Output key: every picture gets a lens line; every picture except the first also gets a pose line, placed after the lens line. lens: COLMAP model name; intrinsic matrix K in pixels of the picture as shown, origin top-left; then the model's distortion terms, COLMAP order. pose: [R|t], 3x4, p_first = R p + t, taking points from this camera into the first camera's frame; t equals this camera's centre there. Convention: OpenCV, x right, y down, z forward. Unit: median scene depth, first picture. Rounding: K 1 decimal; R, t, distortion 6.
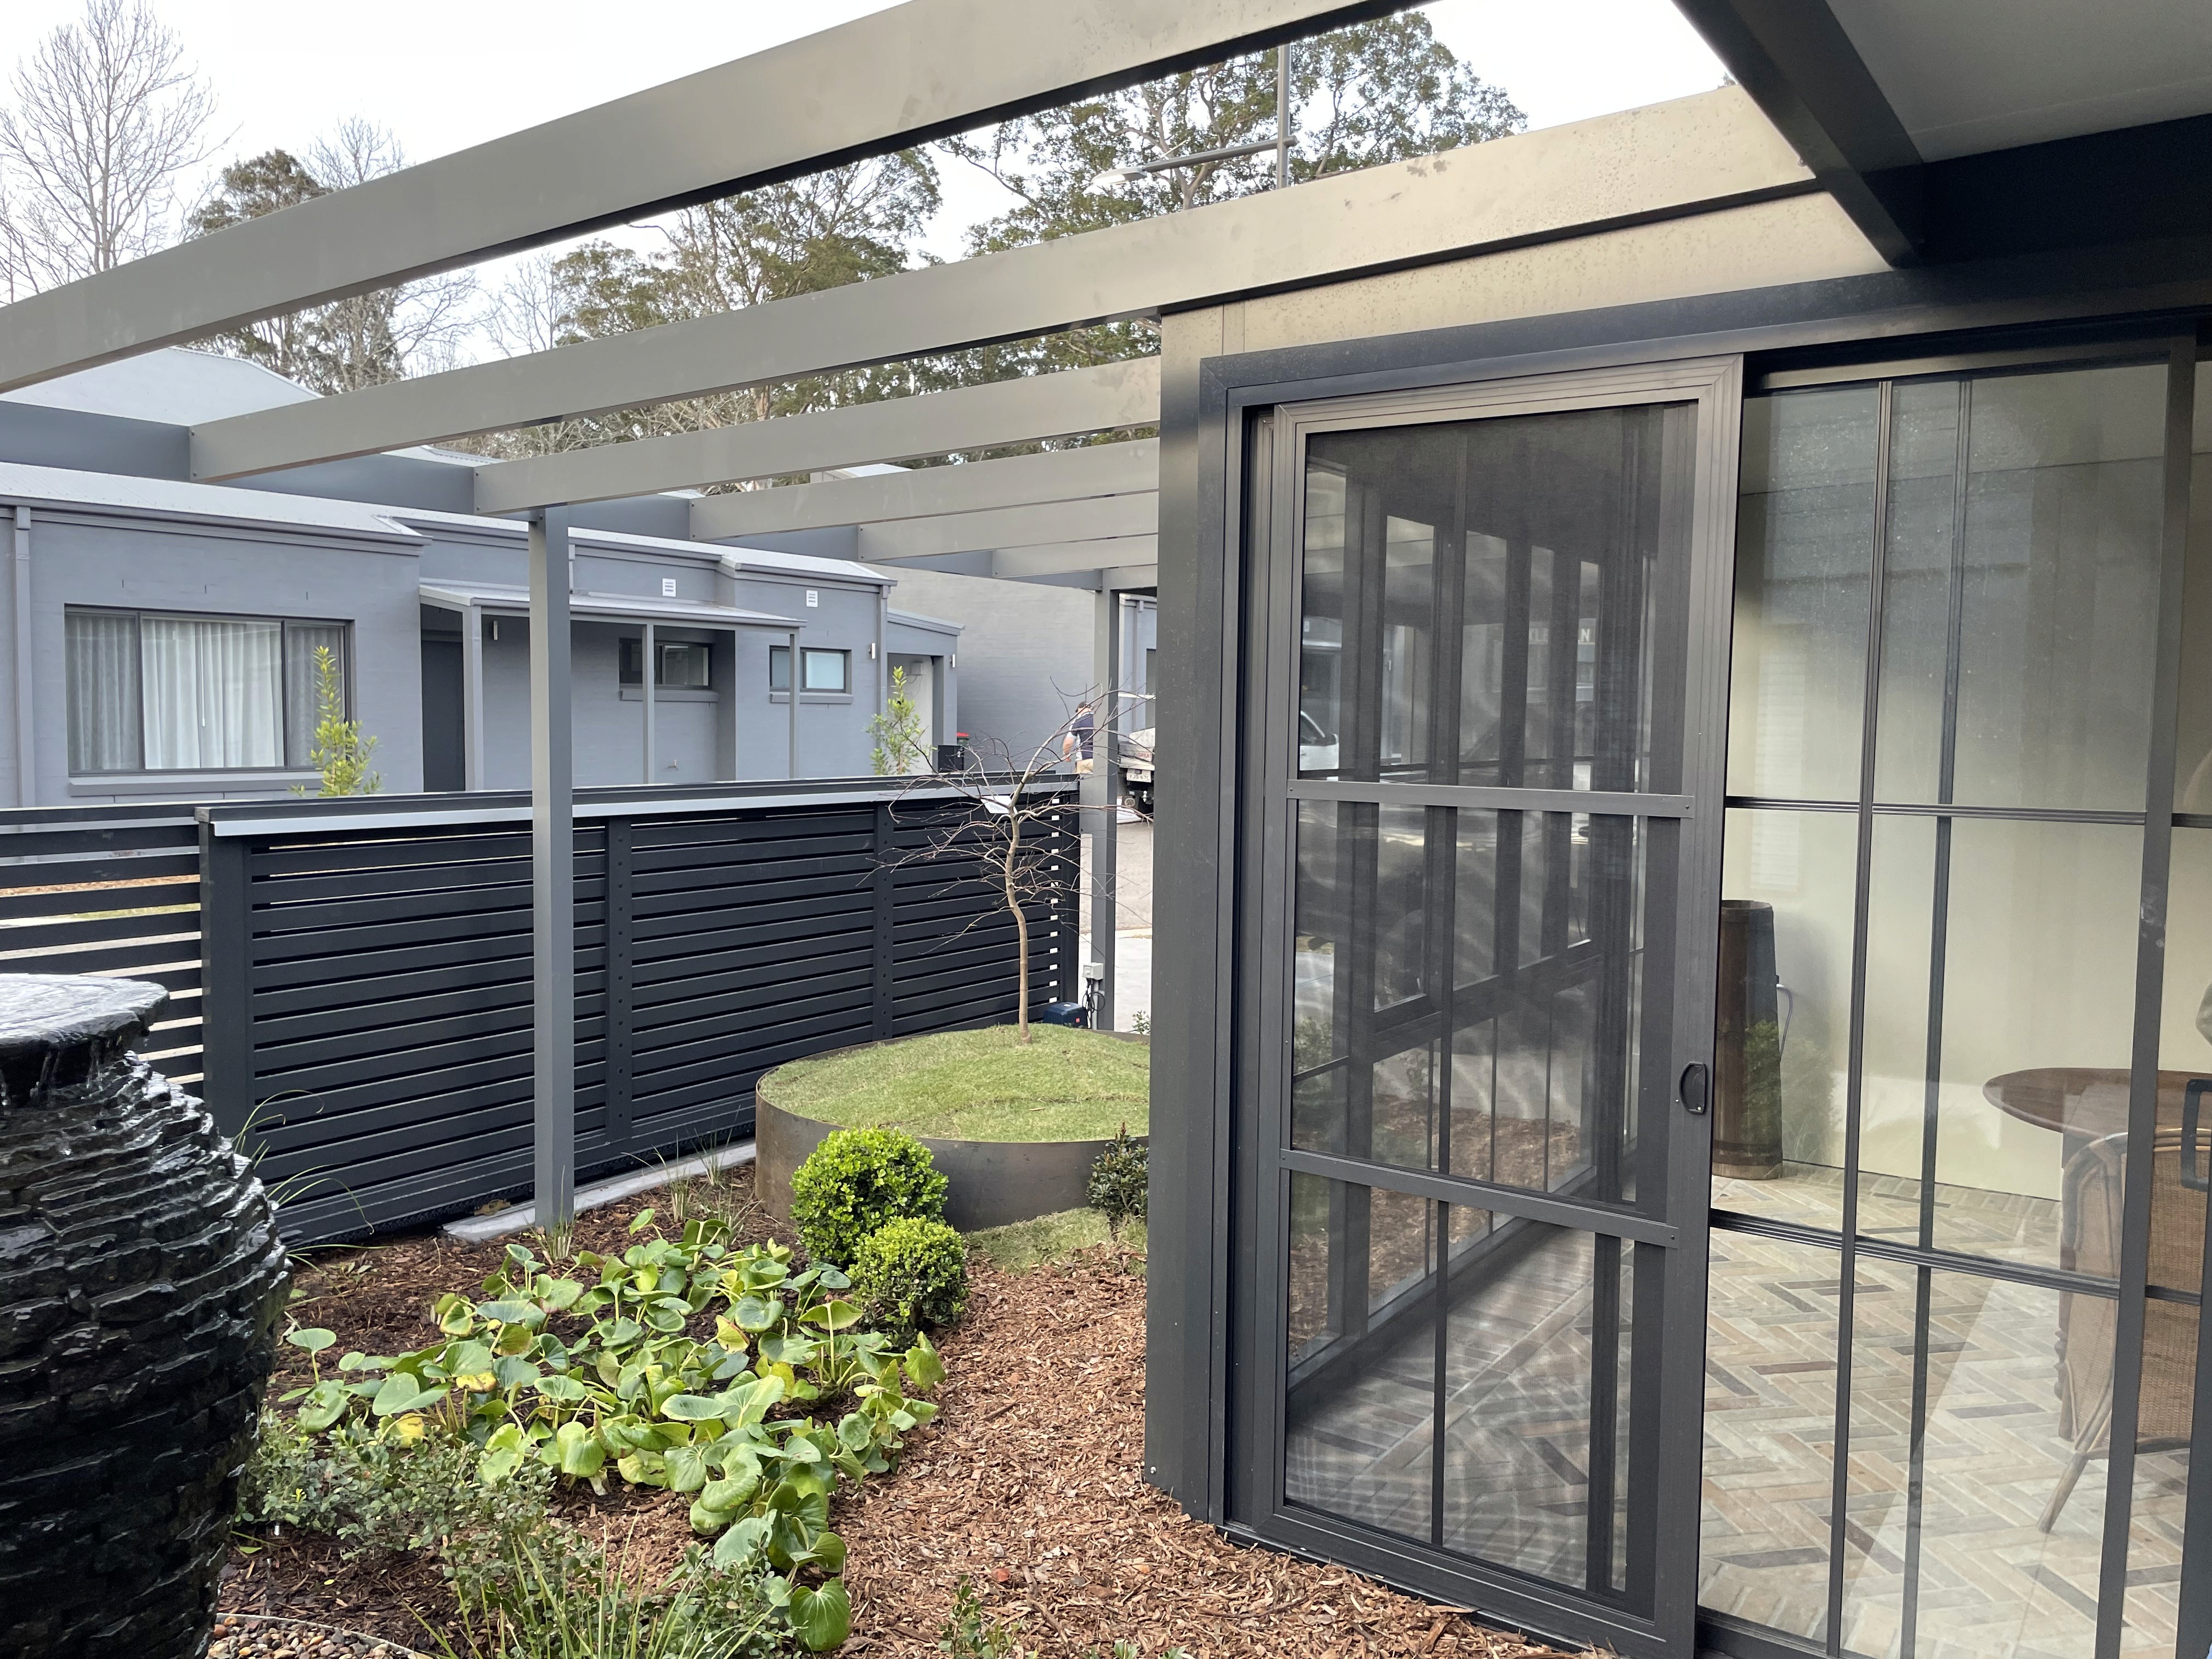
lens RADIAL K [[1691.1, 0, 1121.6], [0, 1691.1, 813.3], [0, 0, 1]] dist [0.090553, -0.122226]
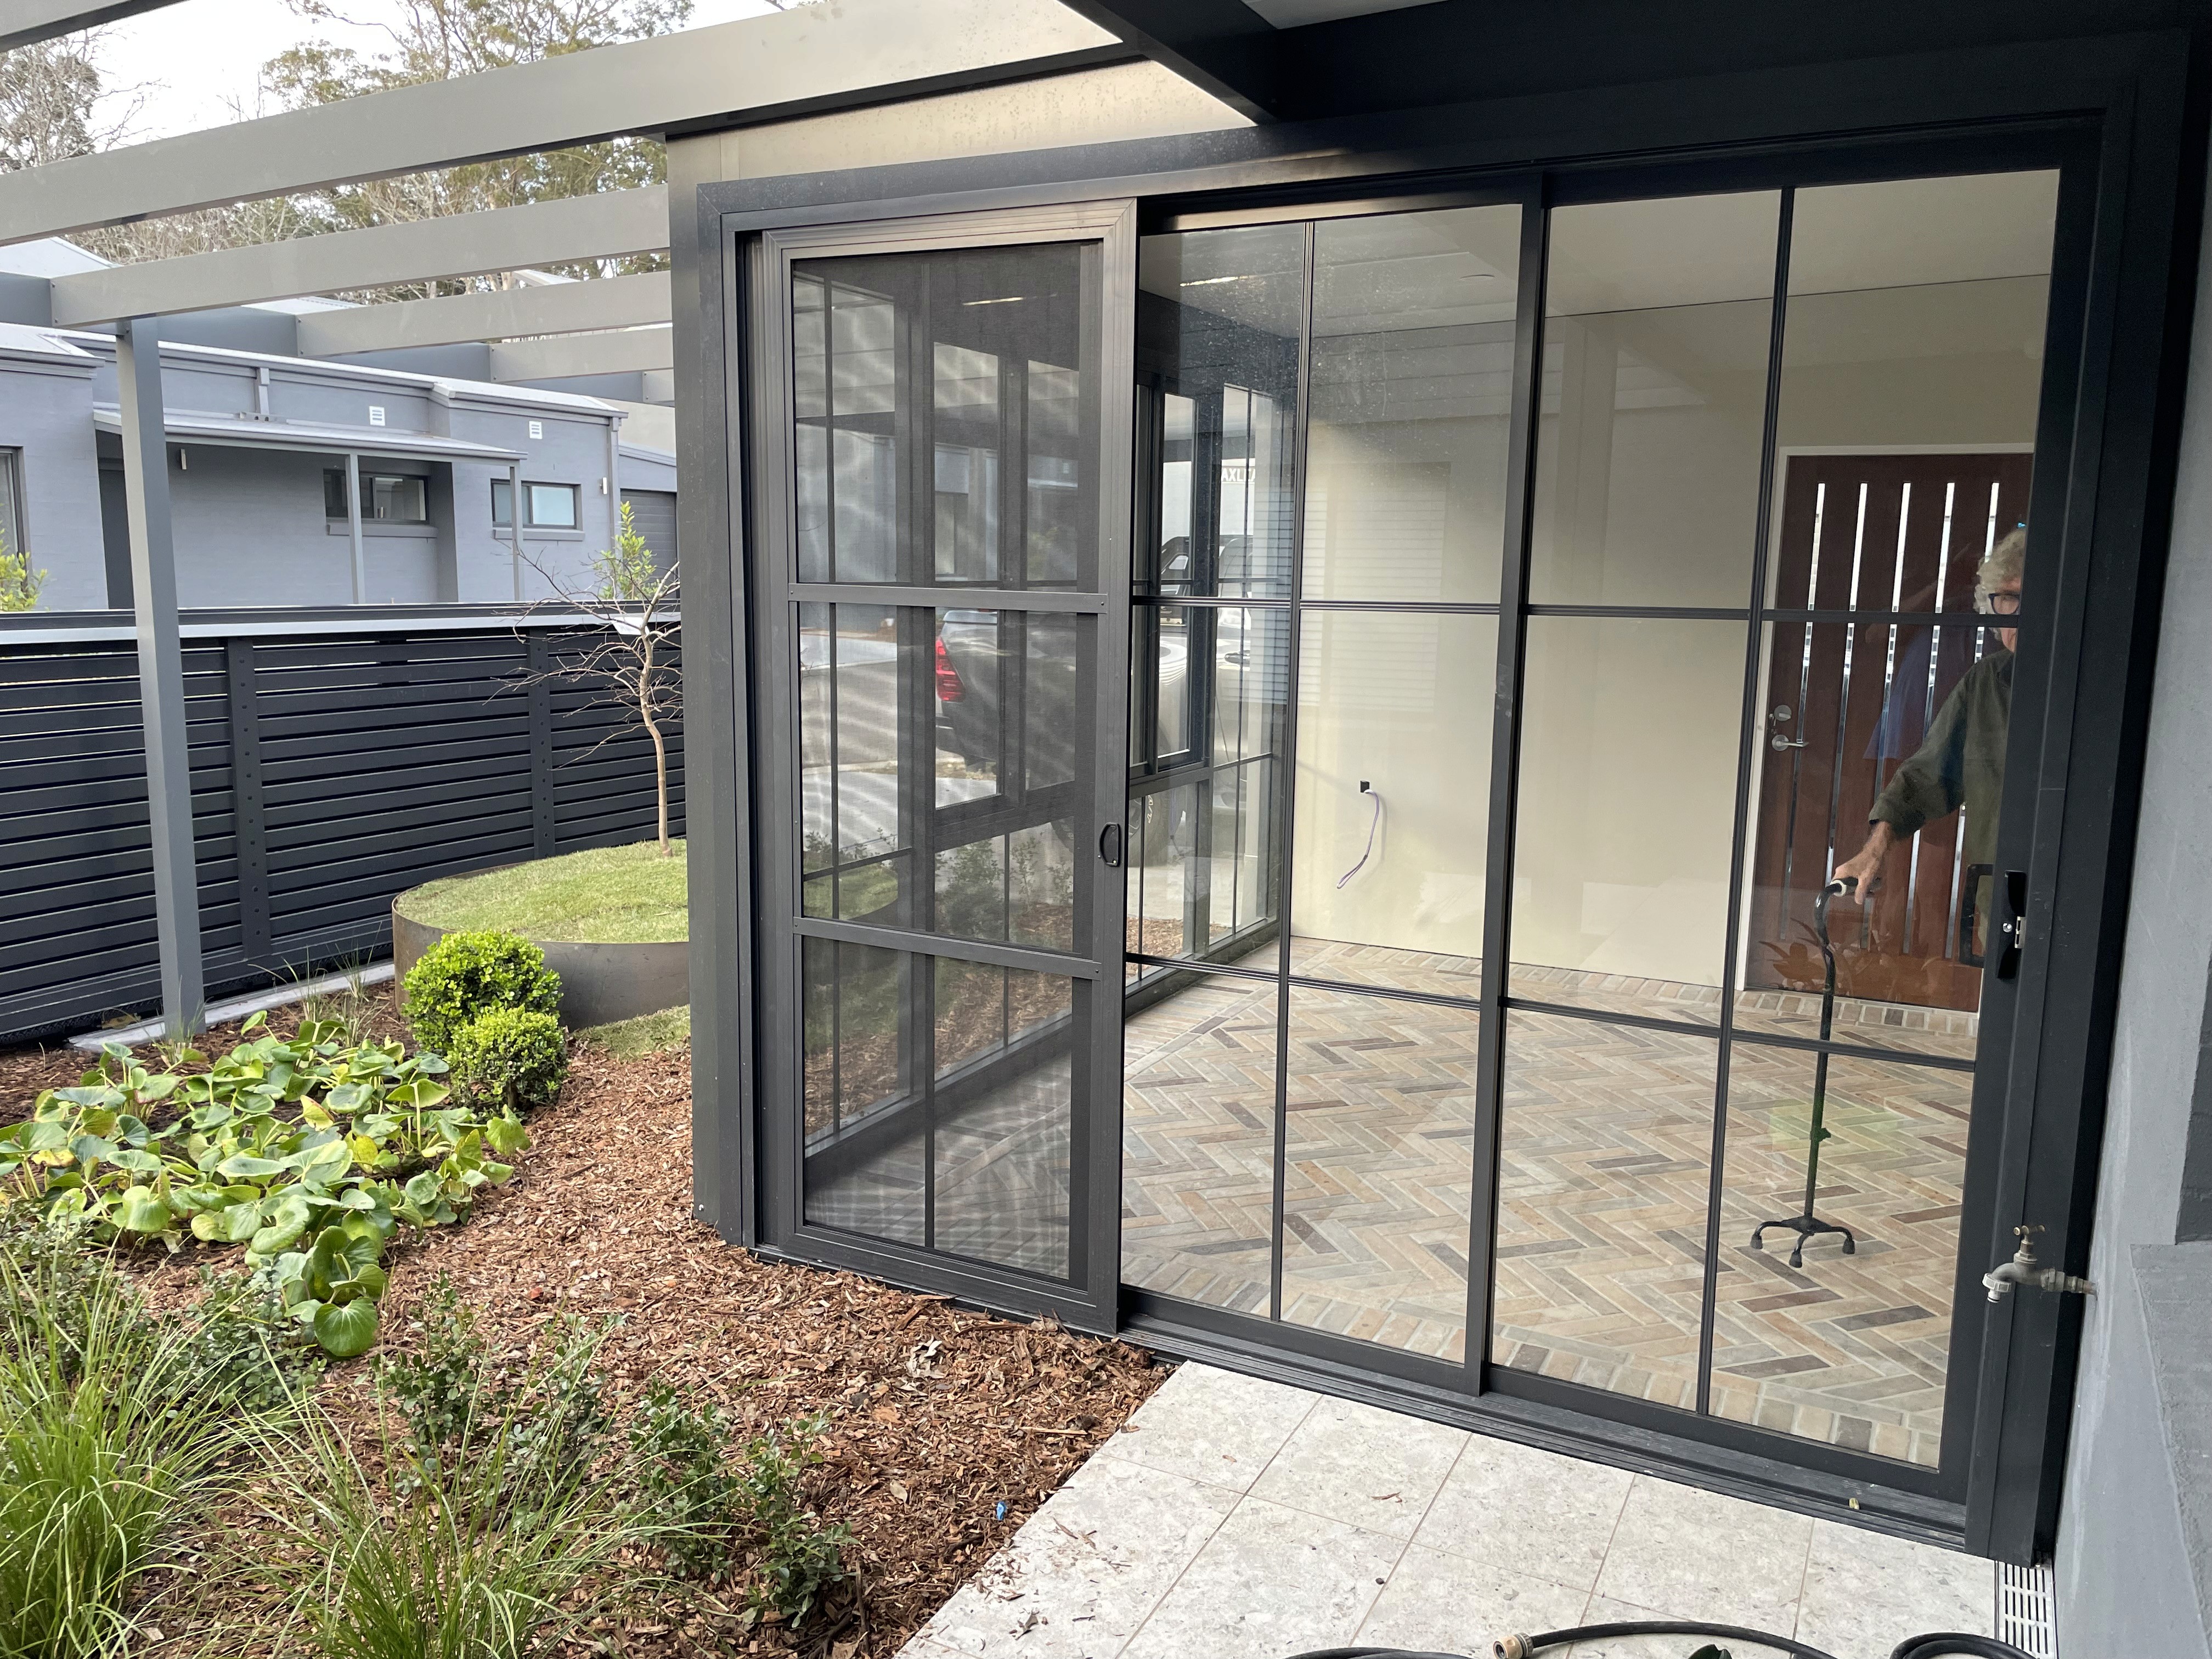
lens RADIAL K [[1691.1, 0, 1121.6], [0, 1691.1, 813.3], [0, 0, 1]] dist [0.090553, -0.122226]
pose [[0.992784, -0.016699, 0.118745, 0.136126], [0.005979, 0.995917, 0.090073, 0.022862], [-0.119764, -0.088714, 0.988831, -0.097226]]
